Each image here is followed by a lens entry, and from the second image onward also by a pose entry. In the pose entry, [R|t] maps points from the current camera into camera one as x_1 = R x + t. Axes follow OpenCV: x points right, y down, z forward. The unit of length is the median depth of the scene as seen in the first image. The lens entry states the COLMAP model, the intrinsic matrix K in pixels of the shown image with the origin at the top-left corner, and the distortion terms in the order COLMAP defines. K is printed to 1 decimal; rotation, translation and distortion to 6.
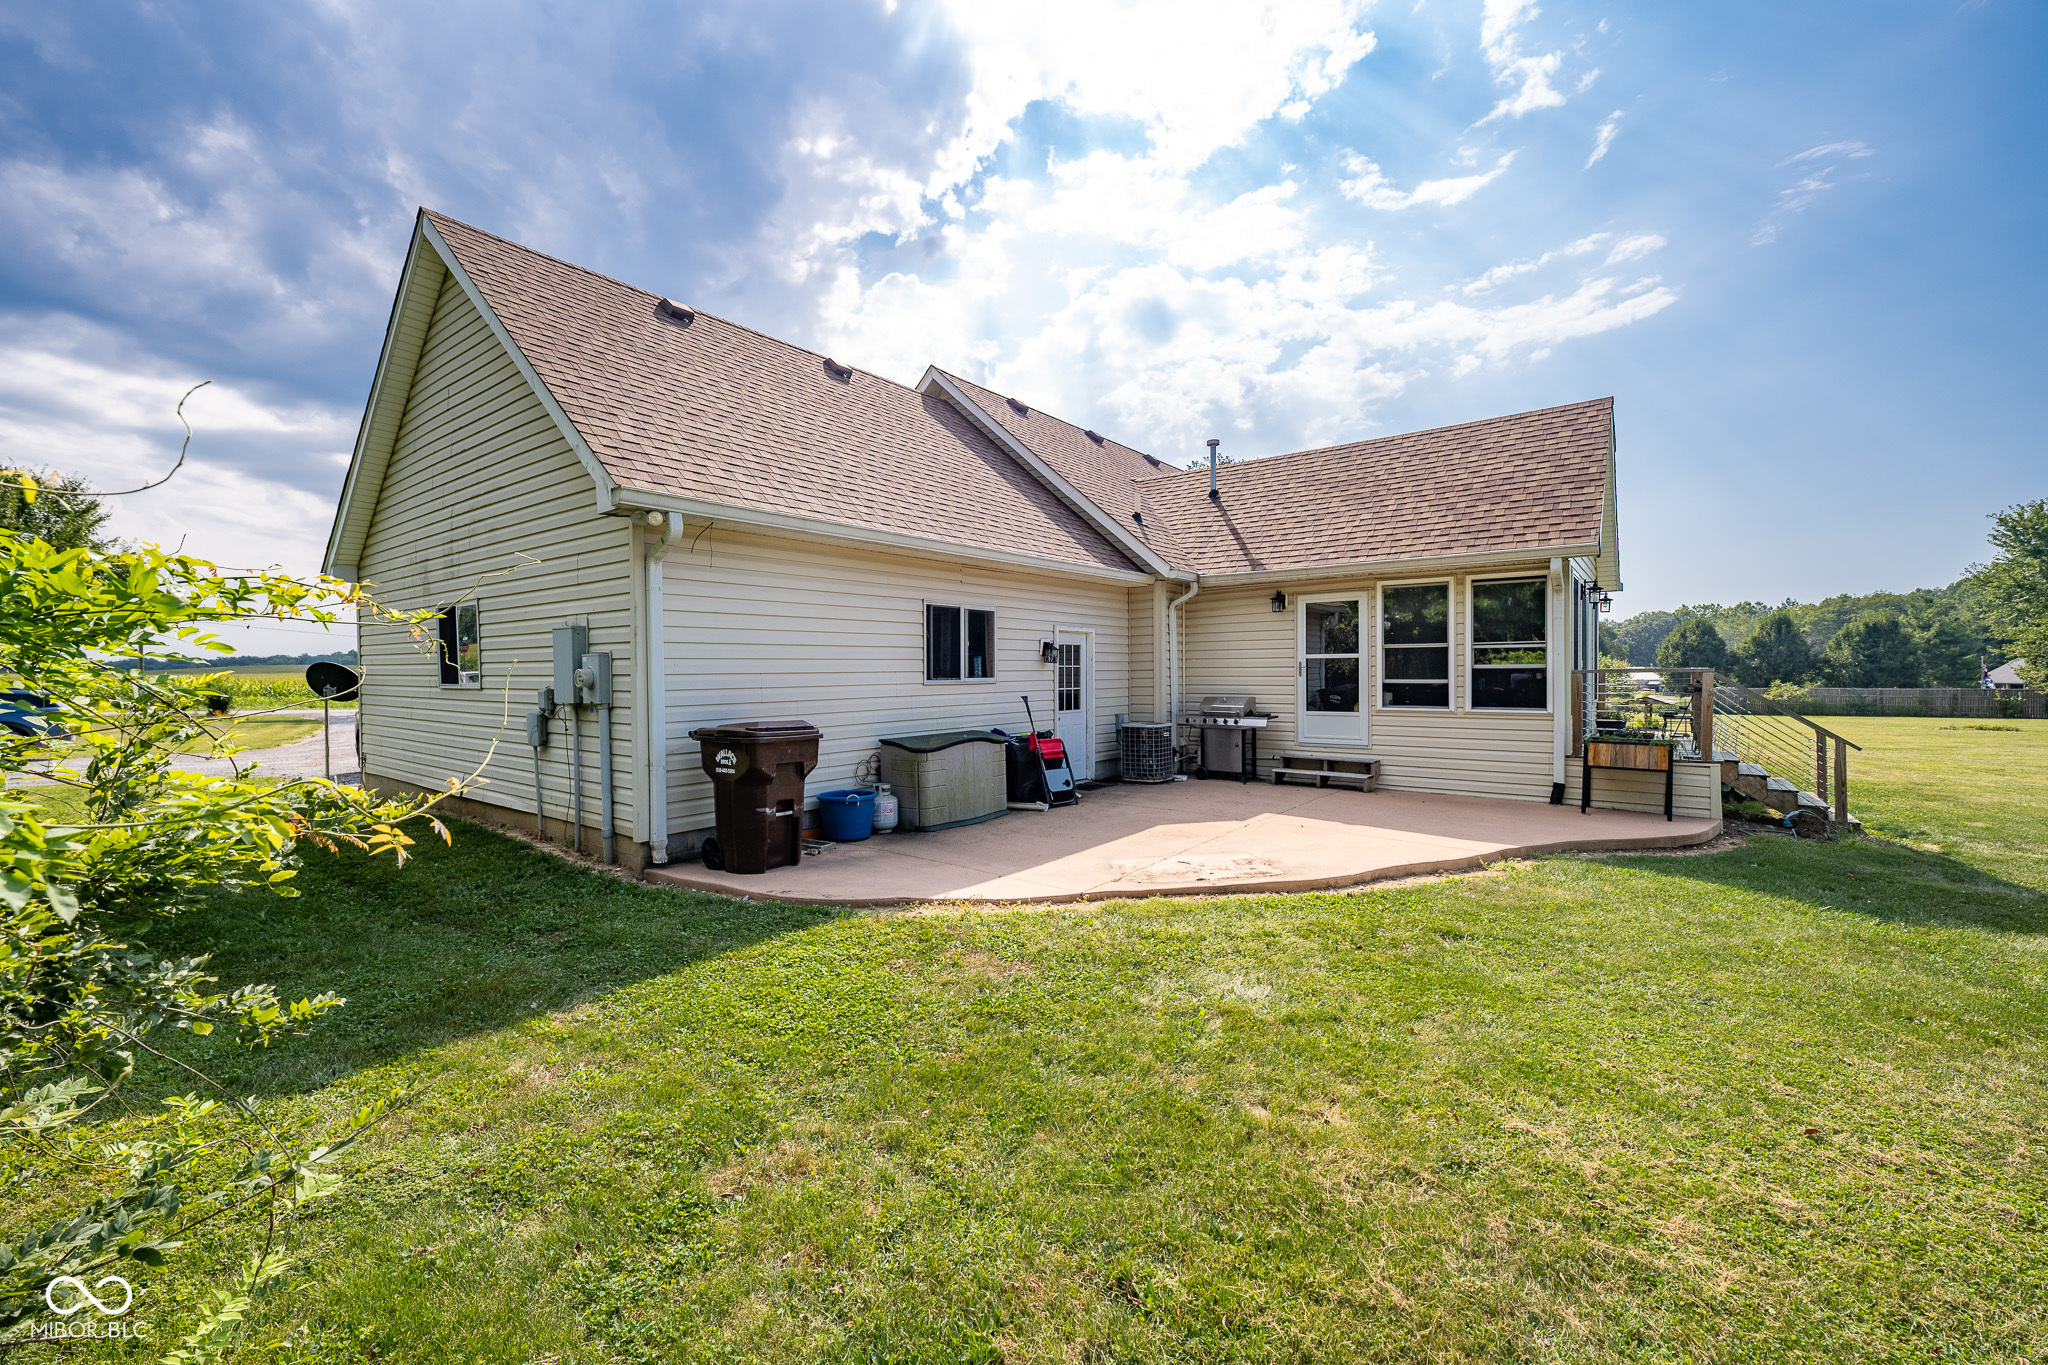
lens RADIAL K [[814.6, 0, 1040.7], [0, 814.6, 685.0], [0, 0, 1]] dist [-0.004053, 0.000357]
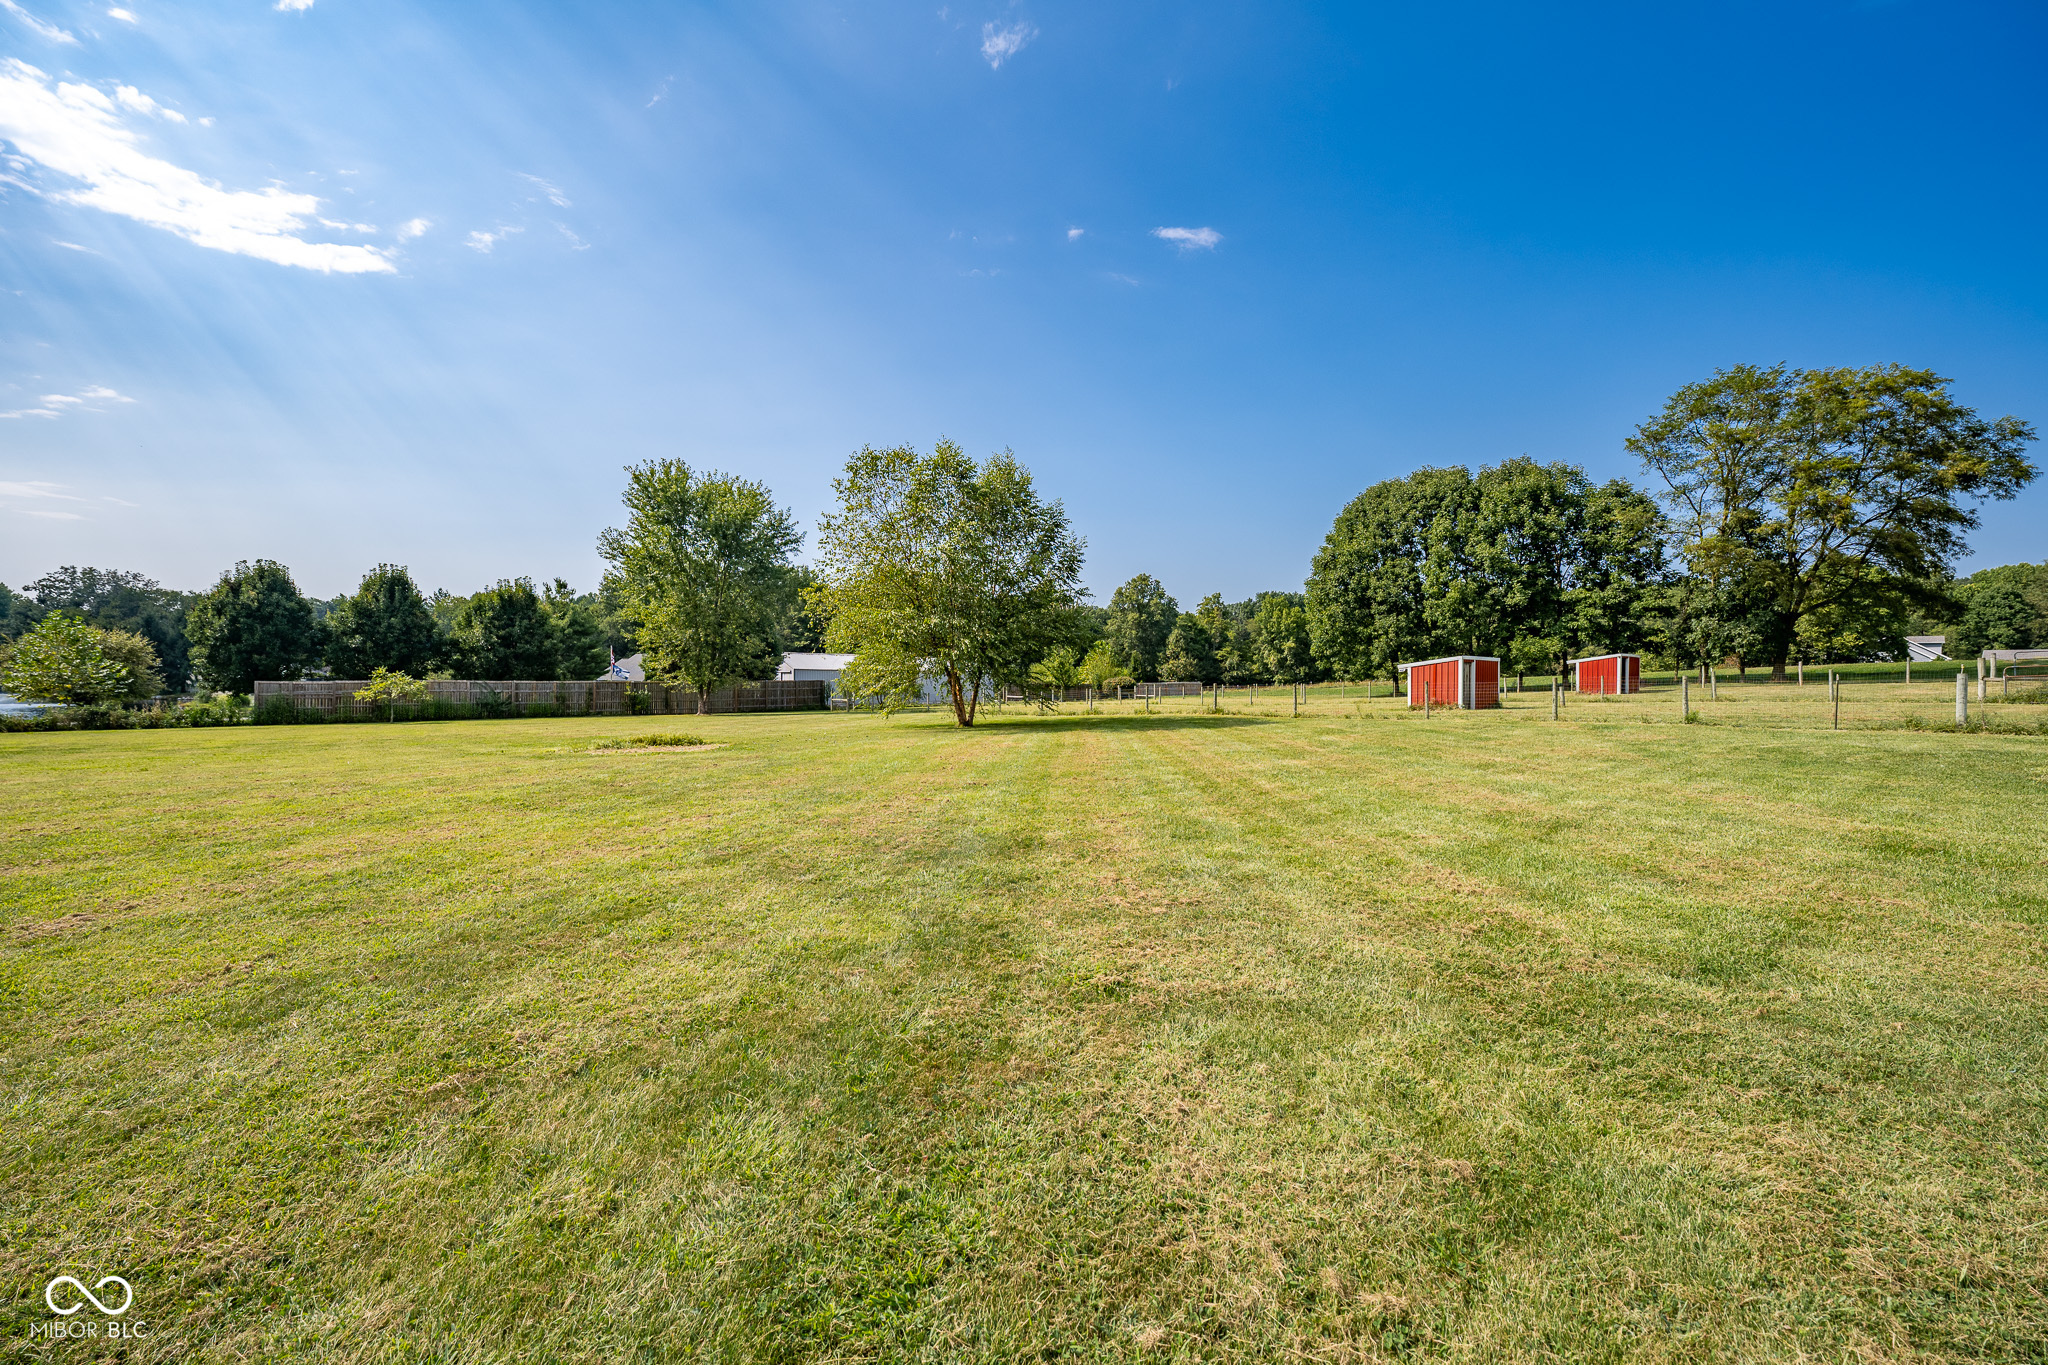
lens RADIAL K [[814.6, 0, 1012.1], [0, 814.6, 671.9], [0, 0, 1]] dist [-0.004053, 0.000357]
pose [[0.227235, 0.014915, 0.973726, 0.396137], [0.004399, 0.999857, -0.016342, 0.009638], [-0.973830, 0.007997, 0.227137, 0.372403]]
